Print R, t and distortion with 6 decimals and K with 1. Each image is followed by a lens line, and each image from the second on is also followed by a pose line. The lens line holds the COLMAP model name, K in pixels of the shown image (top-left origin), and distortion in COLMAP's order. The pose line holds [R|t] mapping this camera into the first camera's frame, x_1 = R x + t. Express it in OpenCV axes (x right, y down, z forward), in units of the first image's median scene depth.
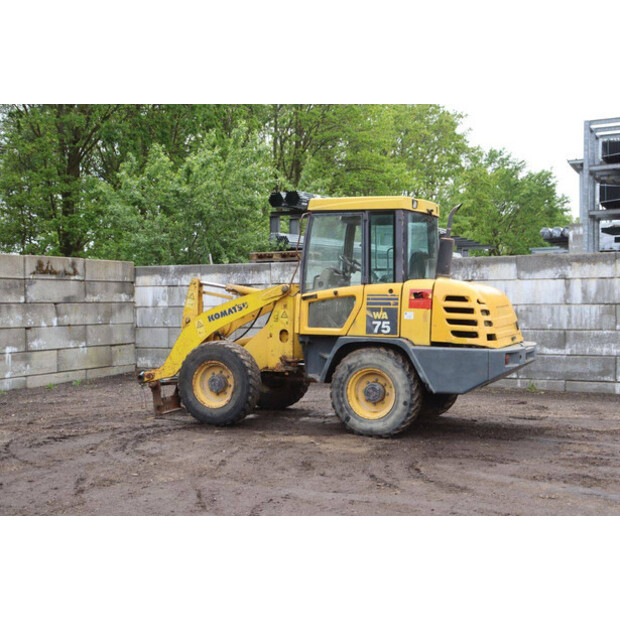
lens RADIAL K [[867.9, 0, 305.4], [0, 867.9, 314.2], [0, 0, 1]] dist [0.041876, 0.000000]
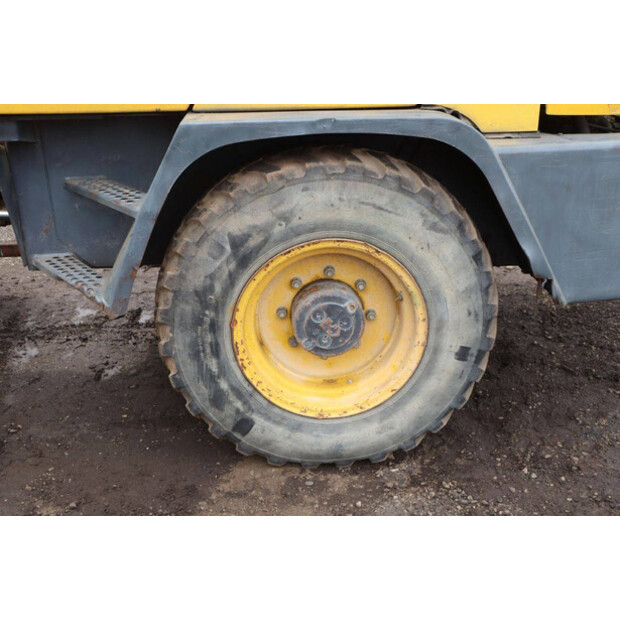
lens RADIAL K [[696.1, 0, 314.6], [0, 696.1, 309.4], [0, 0, 1]] dist [0.014461, 0.000000]
pose [[0.872604, -0.199714, 0.445732, -0.022673], [0.034418, 0.935457, 0.351761, 0.009027], [-0.487214, -0.291607, 0.823157, 0.819895]]
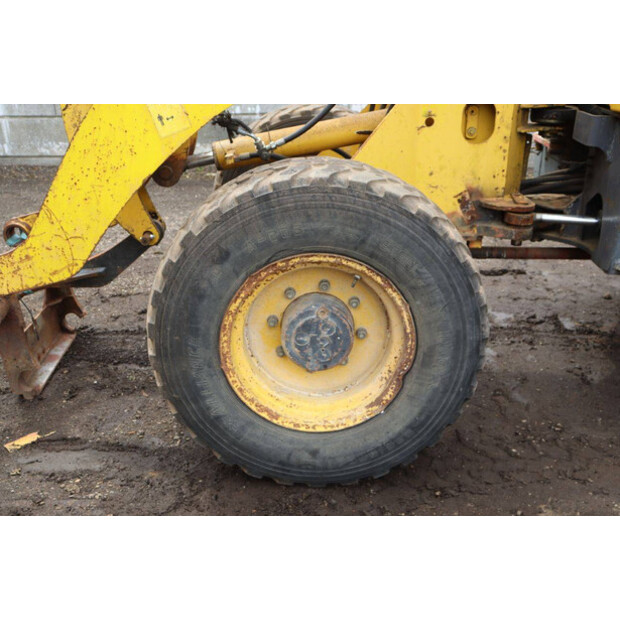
lens RADIAL K [[696.1, 0, 312.2], [0, 696.1, 310.6], [0, 0, 1]] dist [0.014461, 0.000000]
pose [[0.917035, -0.149017, 0.369920, -0.191947], [0.010113, 0.935957, 0.351969, 0.001908], [-0.398679, -0.319027, 0.859812, 0.896227]]
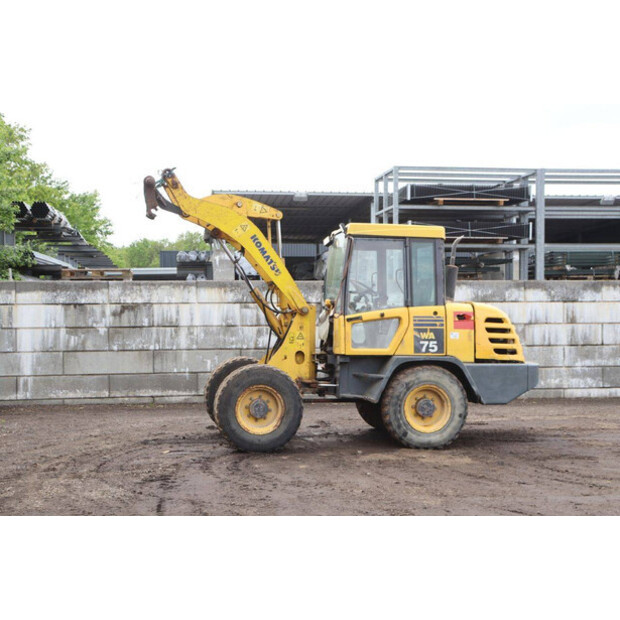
lens RADIAL K [[867.9, 0, 305.9], [0, 867.9, 307.9], [0, 0, 1]] dist [0.041876, 0.000000]
pose [[0.829530, 0.008196, 0.558402, -0.644050], [0.008913, 0.999571, -0.027912, -0.004410], [-0.558391, 0.028131, 0.829101, 0.187750]]
